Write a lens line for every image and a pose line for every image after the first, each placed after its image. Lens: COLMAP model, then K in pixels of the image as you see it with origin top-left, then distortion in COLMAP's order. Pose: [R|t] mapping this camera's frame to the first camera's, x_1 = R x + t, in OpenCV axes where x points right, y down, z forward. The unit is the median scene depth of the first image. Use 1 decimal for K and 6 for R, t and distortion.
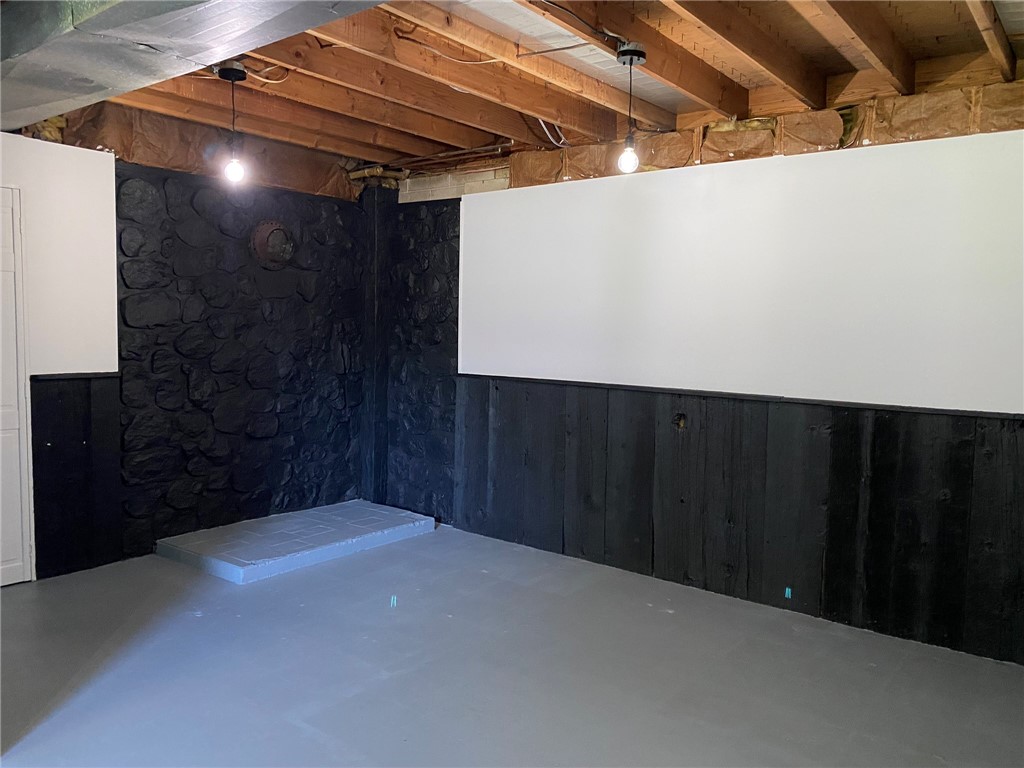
lens RADIAL K [[775.0, 0, 512.6], [0, 775.0, 372.5], [0, 0, 1]] dist [0.035399, -0.032048]
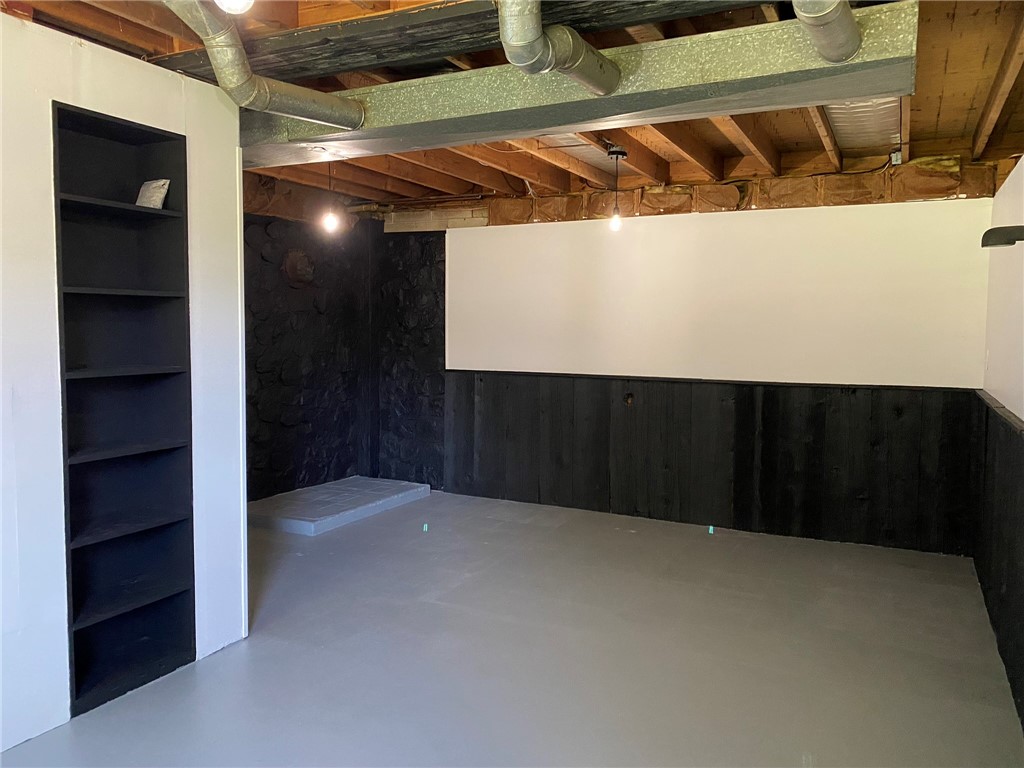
lens RADIAL K [[786.2, 0, 514.6], [0, 786.2, 364.6], [0, 0, 1]] dist [0.135748, -0.318004]
pose [[0.978370, -0.022630, 0.205621, -0.254625], [0.024370, 0.999685, -0.005935, 0.004187], [-0.205422, 0.010817, 0.978614, -0.319388]]
